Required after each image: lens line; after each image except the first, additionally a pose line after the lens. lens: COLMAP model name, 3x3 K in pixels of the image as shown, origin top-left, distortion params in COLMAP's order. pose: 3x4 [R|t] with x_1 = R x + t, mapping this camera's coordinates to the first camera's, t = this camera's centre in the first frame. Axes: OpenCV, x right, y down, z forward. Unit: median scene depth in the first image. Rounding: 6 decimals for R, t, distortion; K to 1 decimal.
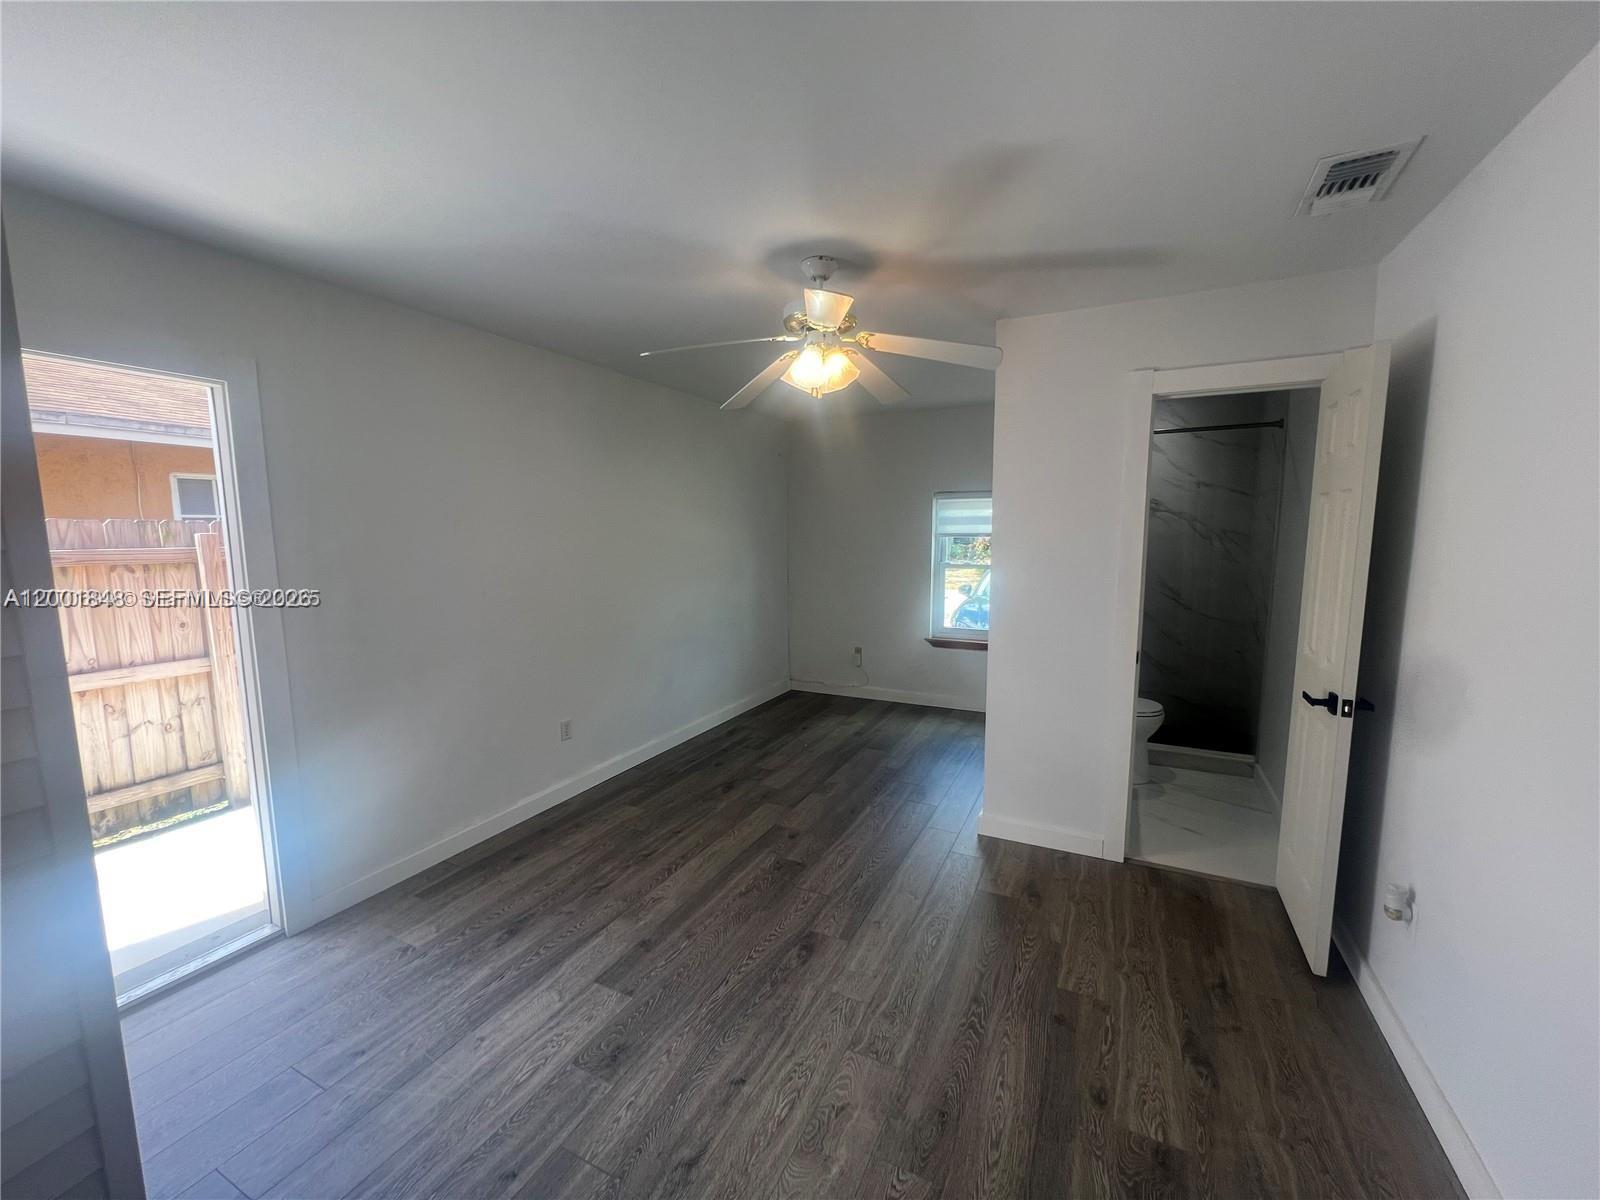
lens RADIAL K [[638.7, 0, 802.4], [0, 638.7, 605.3], [0, 0, 1]] dist [0.000068, -0.000004]
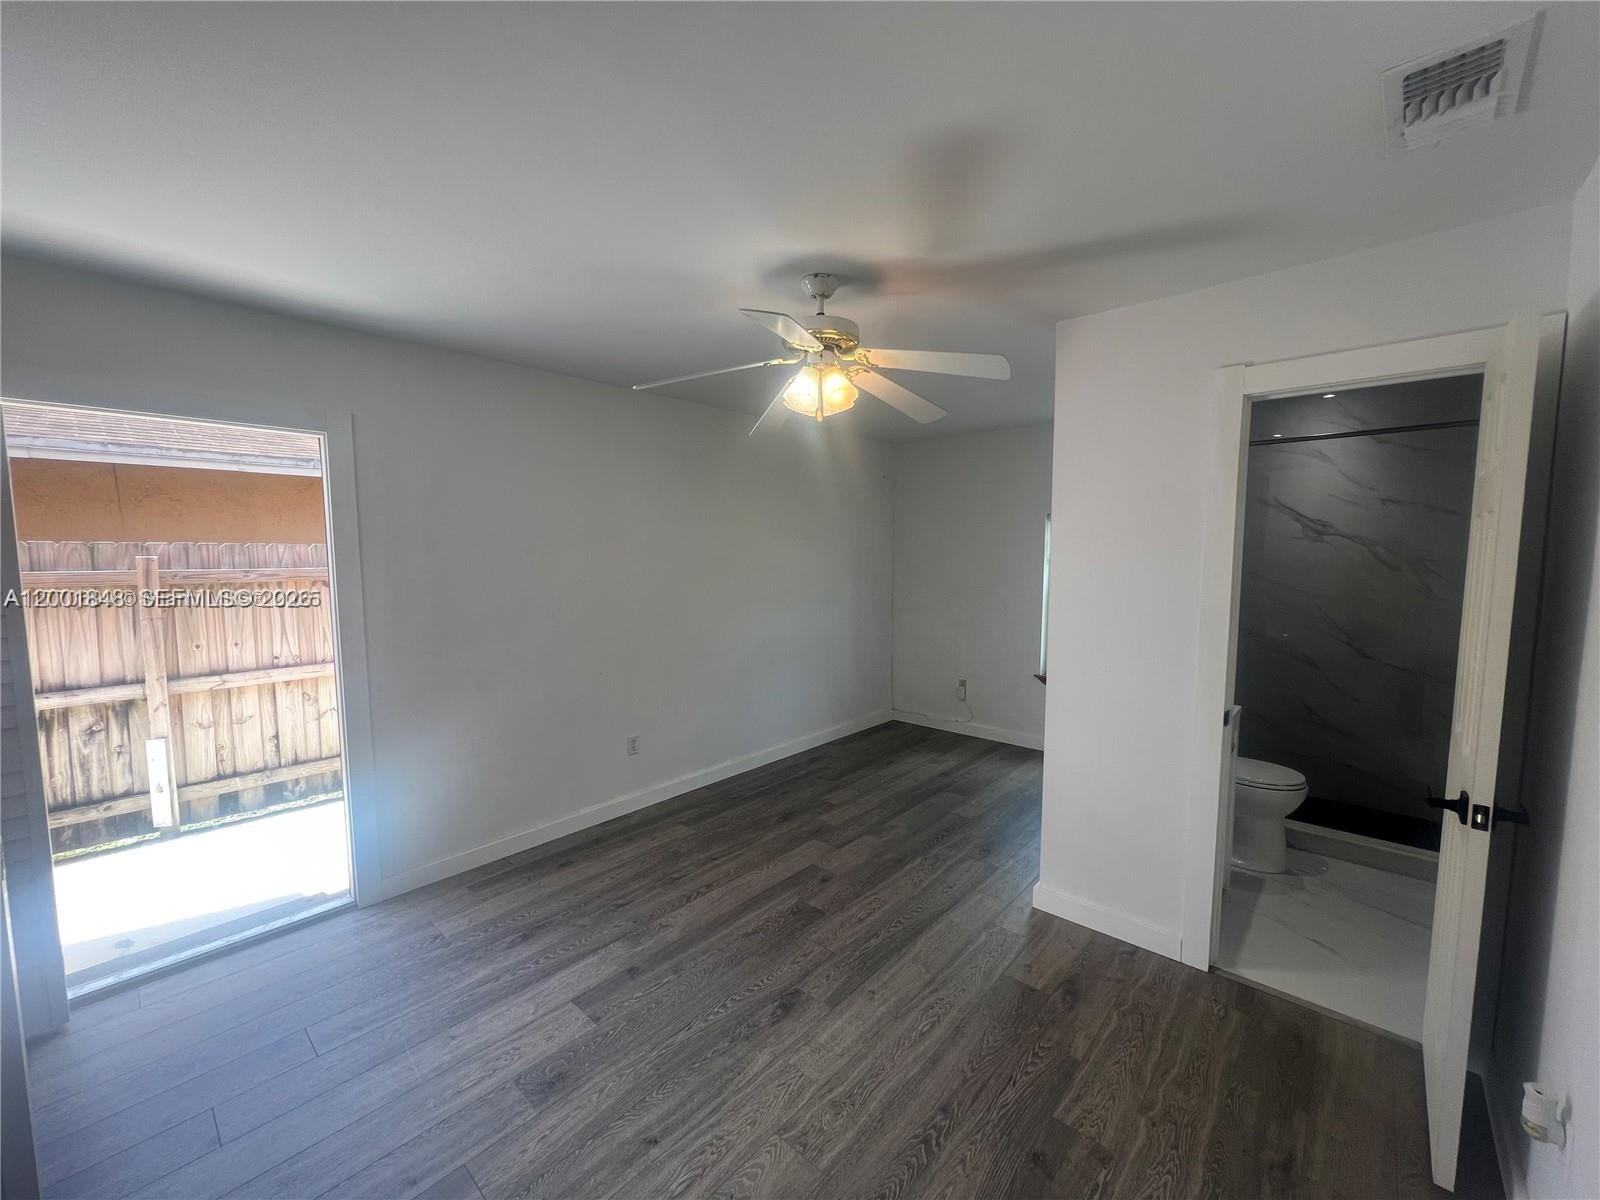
lens RADIAL K [[638.7, 0, 802.4], [0, 638.7, 605.3], [0, 0, 1]] dist [0.000068, -0.000004]
pose [[0.963285, 0.027146, -0.267106, 0.227968], [-0.035317, 0.999042, -0.025836, -0.022108], [0.266149, 0.034321, 0.963321, 0.076721]]
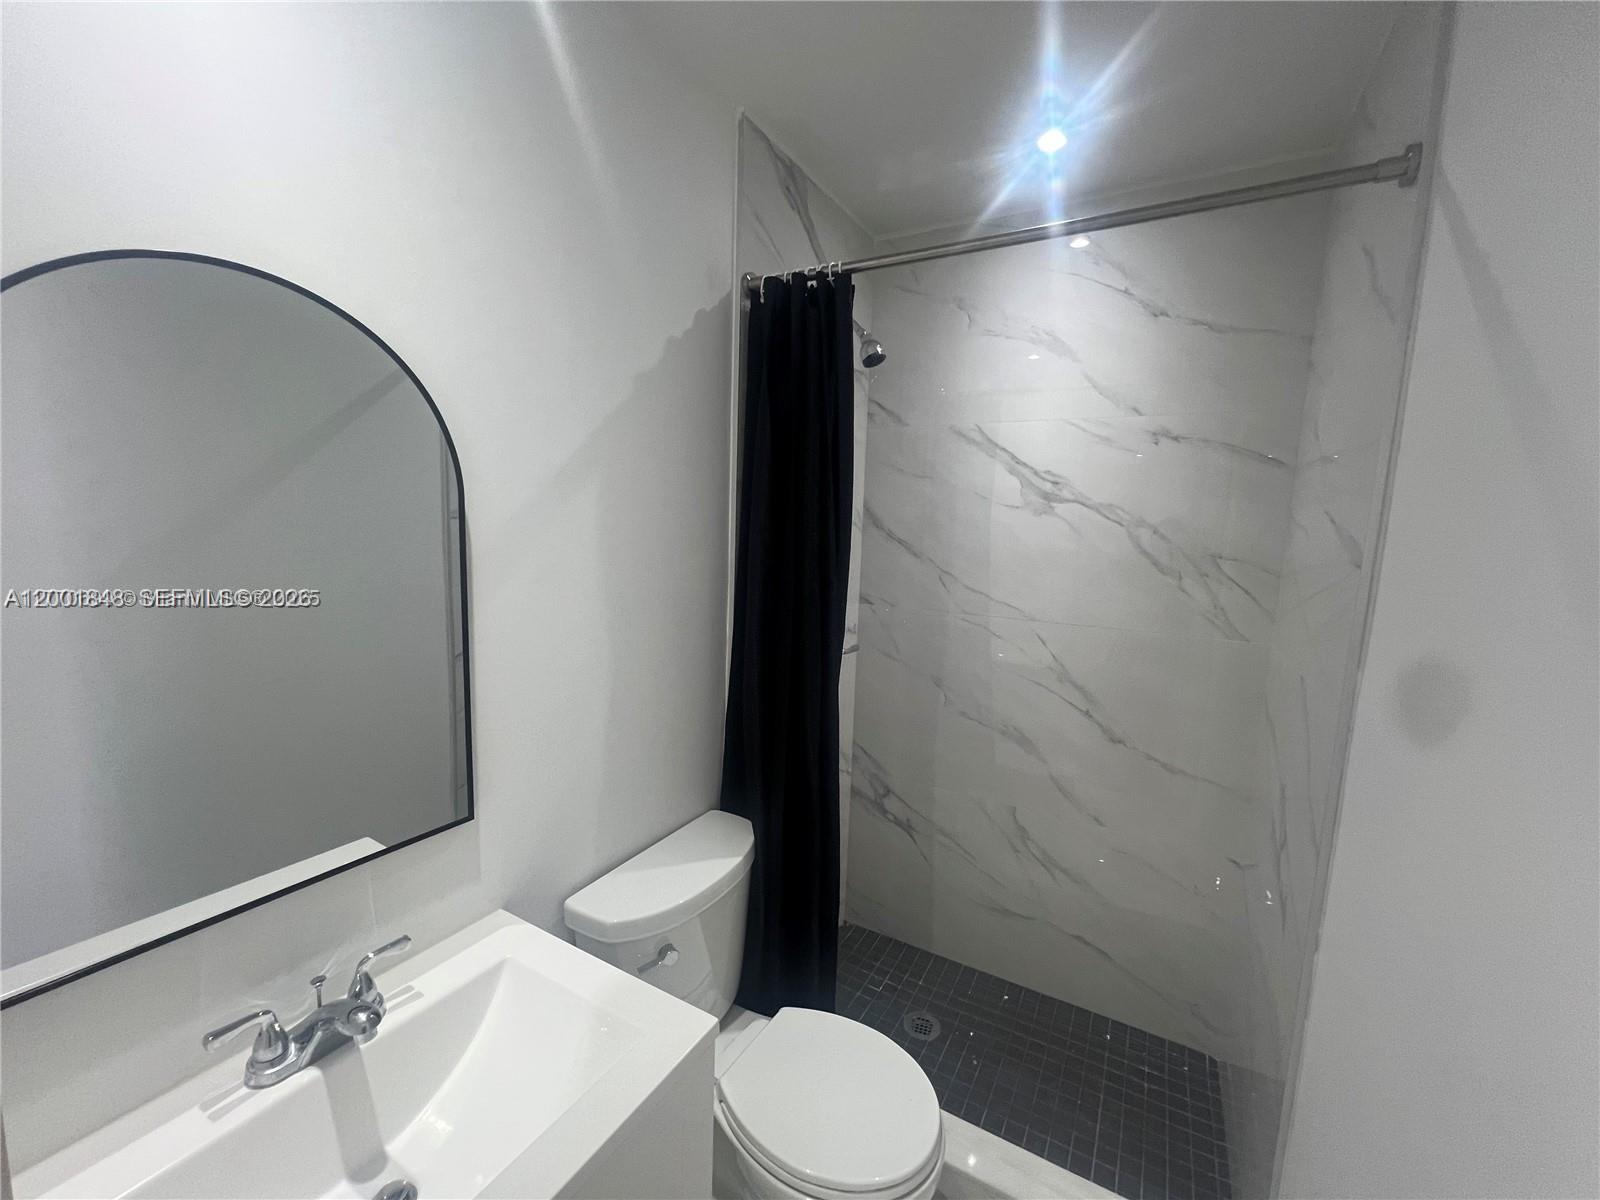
lens RADIAL K [[641.4, 0, 802.5], [0, 641.4, 606.1], [0, 0, 1]] dist [0.000024, 0.000386]
pose [[0.997489, 0.049227, -0.050917, 0.697503], [-0.048833, 0.998767, 0.008961, -0.125069], [0.051295, -0.006452, 0.998663, 0.964153]]
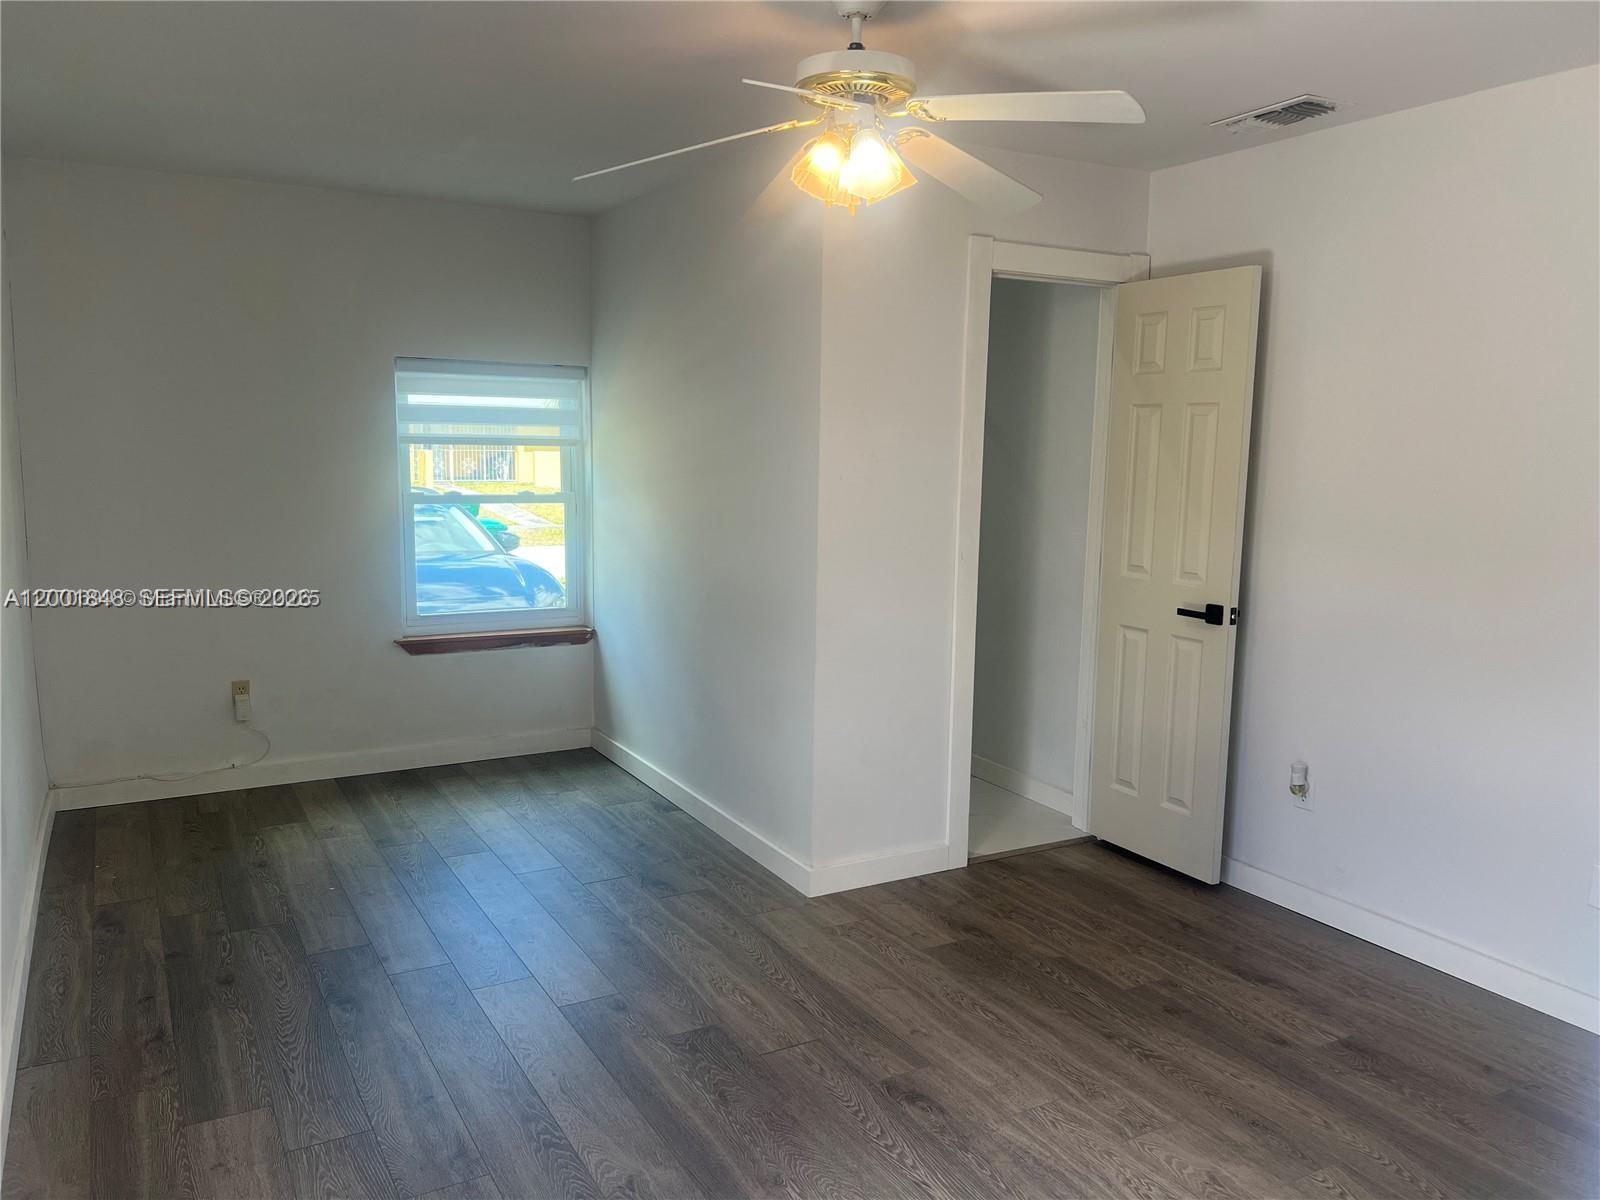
lens RADIAL K [[1208.4, 0, 810.4], [0, 1208.4, 605.6], [0, 0, 1]] dist [0.049620, -0.056394]
pose [[0.556405, -0.098624, 0.825038, -0.855182], [0.079063, 0.994710, 0.065586, -0.028838], [-0.827141, 0.028737, 0.561259, 0.341656]]
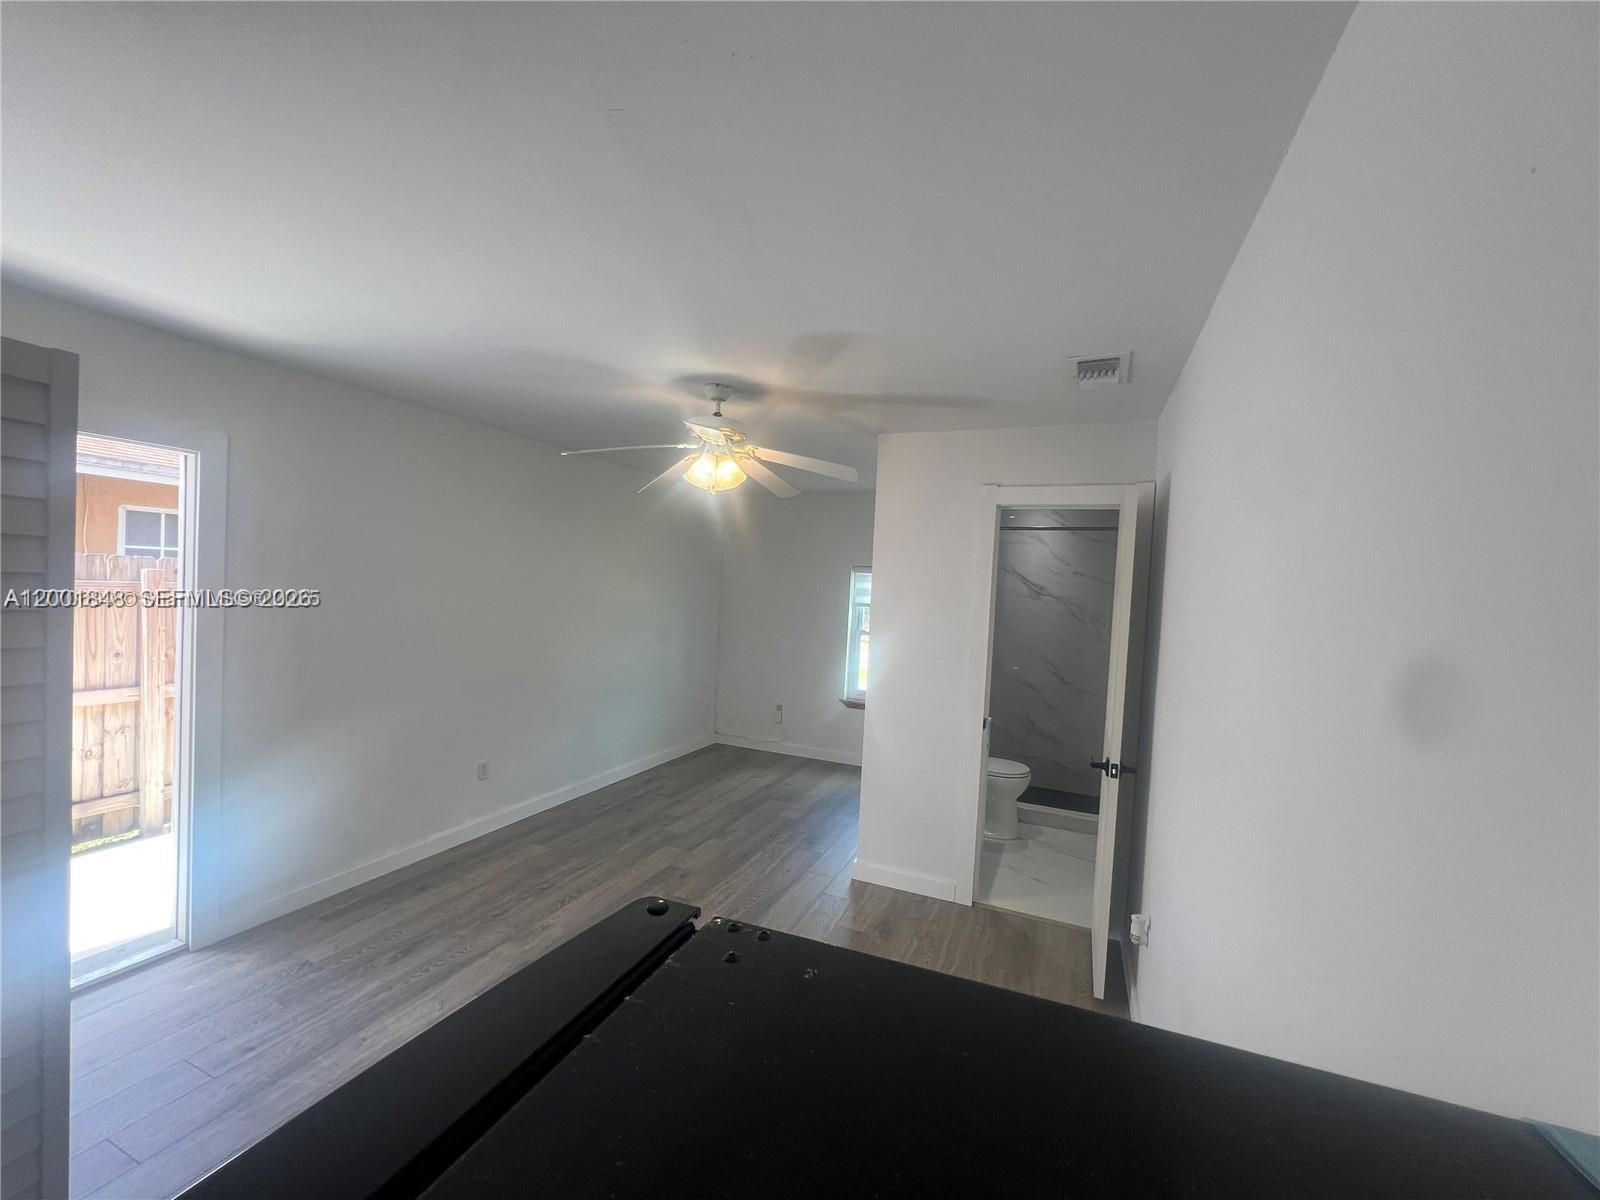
lens RADIAL K [[641.4, 0, 802.5], [0, 641.4, 606.1], [0, 0, 1]] dist [0.000024, 0.000386]
pose [[0.997006, 0.052516, 0.056759, 0.118673], [-0.047474, 0.995094, -0.086799, -0.015211], [-0.061039, 0.083845, 0.994608, -0.170992]]
